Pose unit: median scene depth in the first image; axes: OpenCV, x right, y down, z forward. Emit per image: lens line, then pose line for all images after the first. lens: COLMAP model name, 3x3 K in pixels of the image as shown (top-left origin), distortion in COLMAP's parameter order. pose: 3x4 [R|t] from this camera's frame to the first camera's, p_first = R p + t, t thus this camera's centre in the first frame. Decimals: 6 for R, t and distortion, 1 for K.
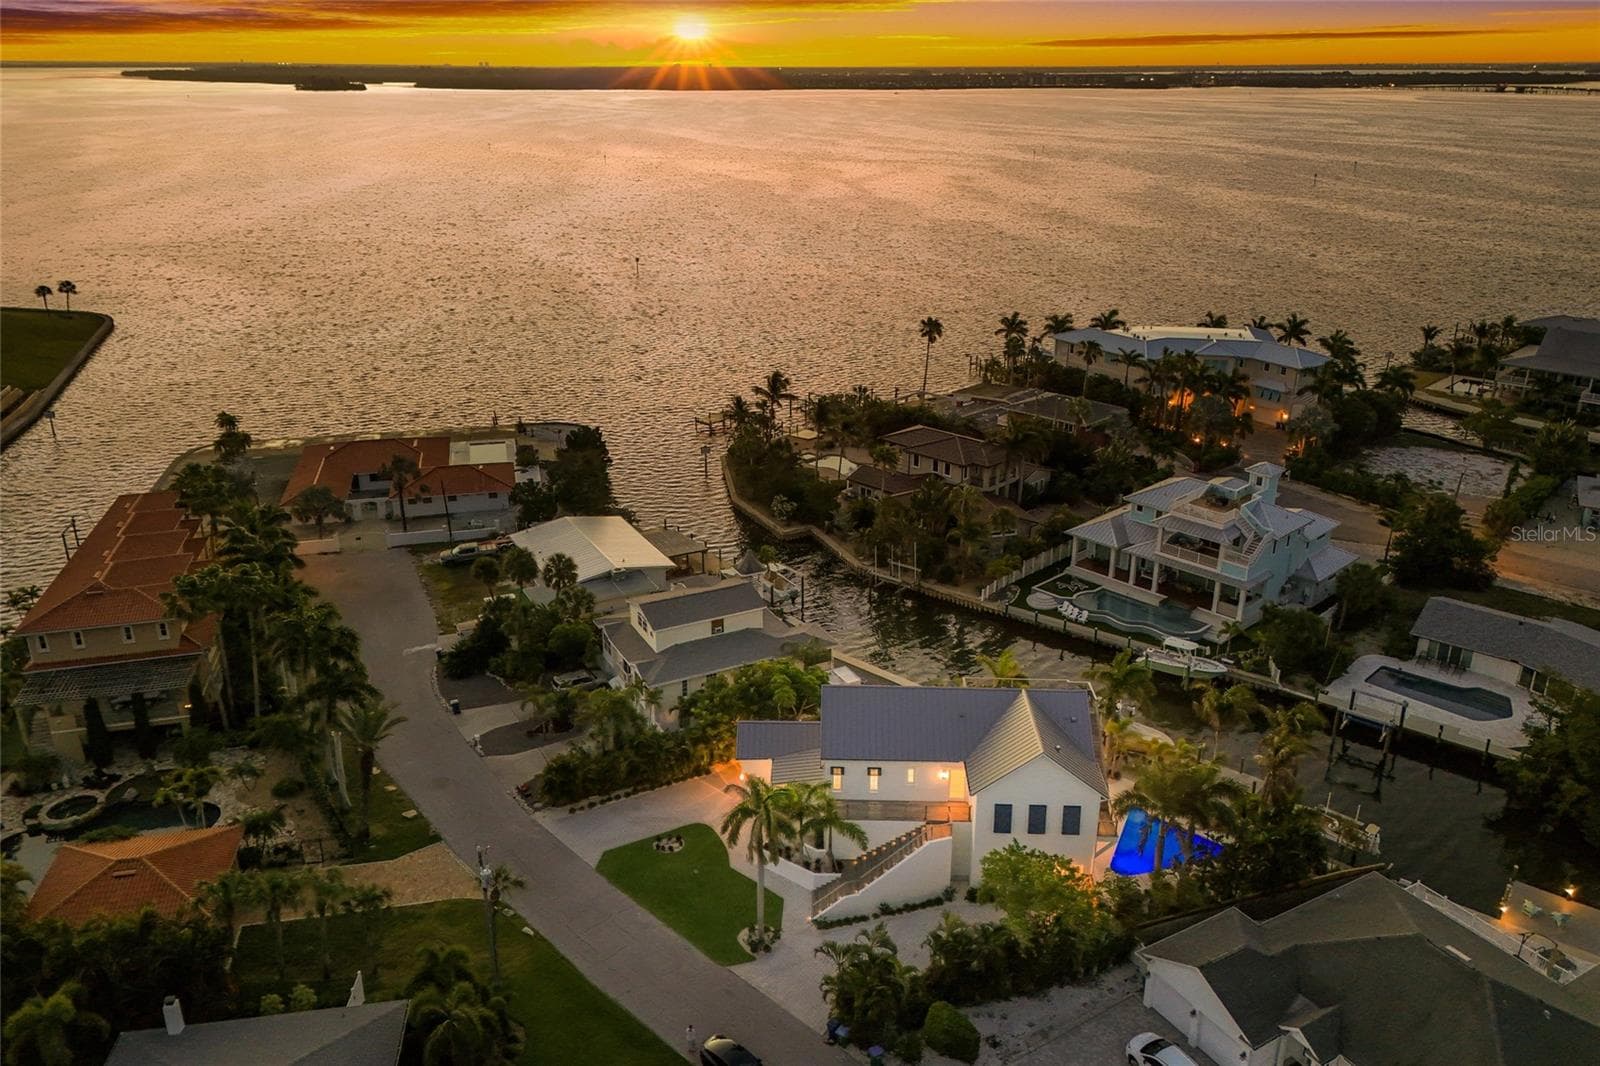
lens RADIAL K [[1160.5, 0, 800.0], [0, 1160.5, 533.0], [0, 0, 1]] dist [0.029999, -0.001395]
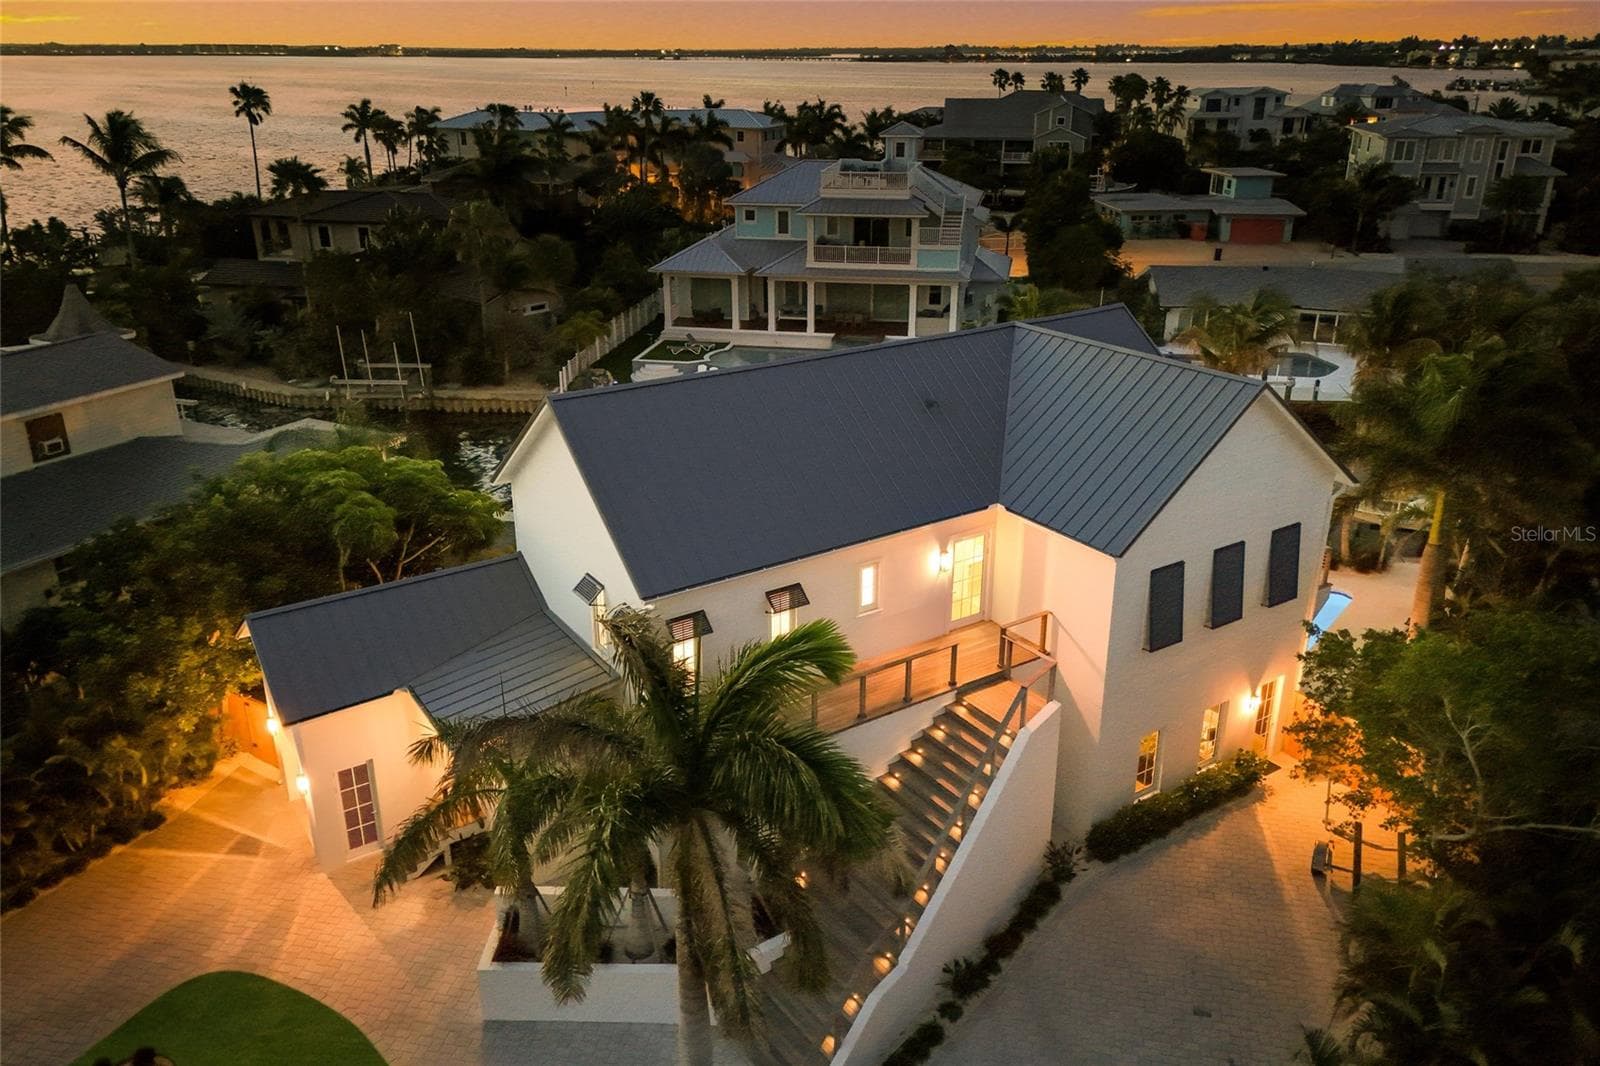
lens RADIAL K [[1160.5, 0, 800.0], [0, 1160.5, 533.0], [0, 0, 1]] dist [0.029999, -0.001395]
pose [[0.808352, -0.218060, 0.546824, -0.076663], [0.210787, 0.974494, 0.077005, 0.113713], [-0.549669, 0.053016, 0.833699, 0.505641]]
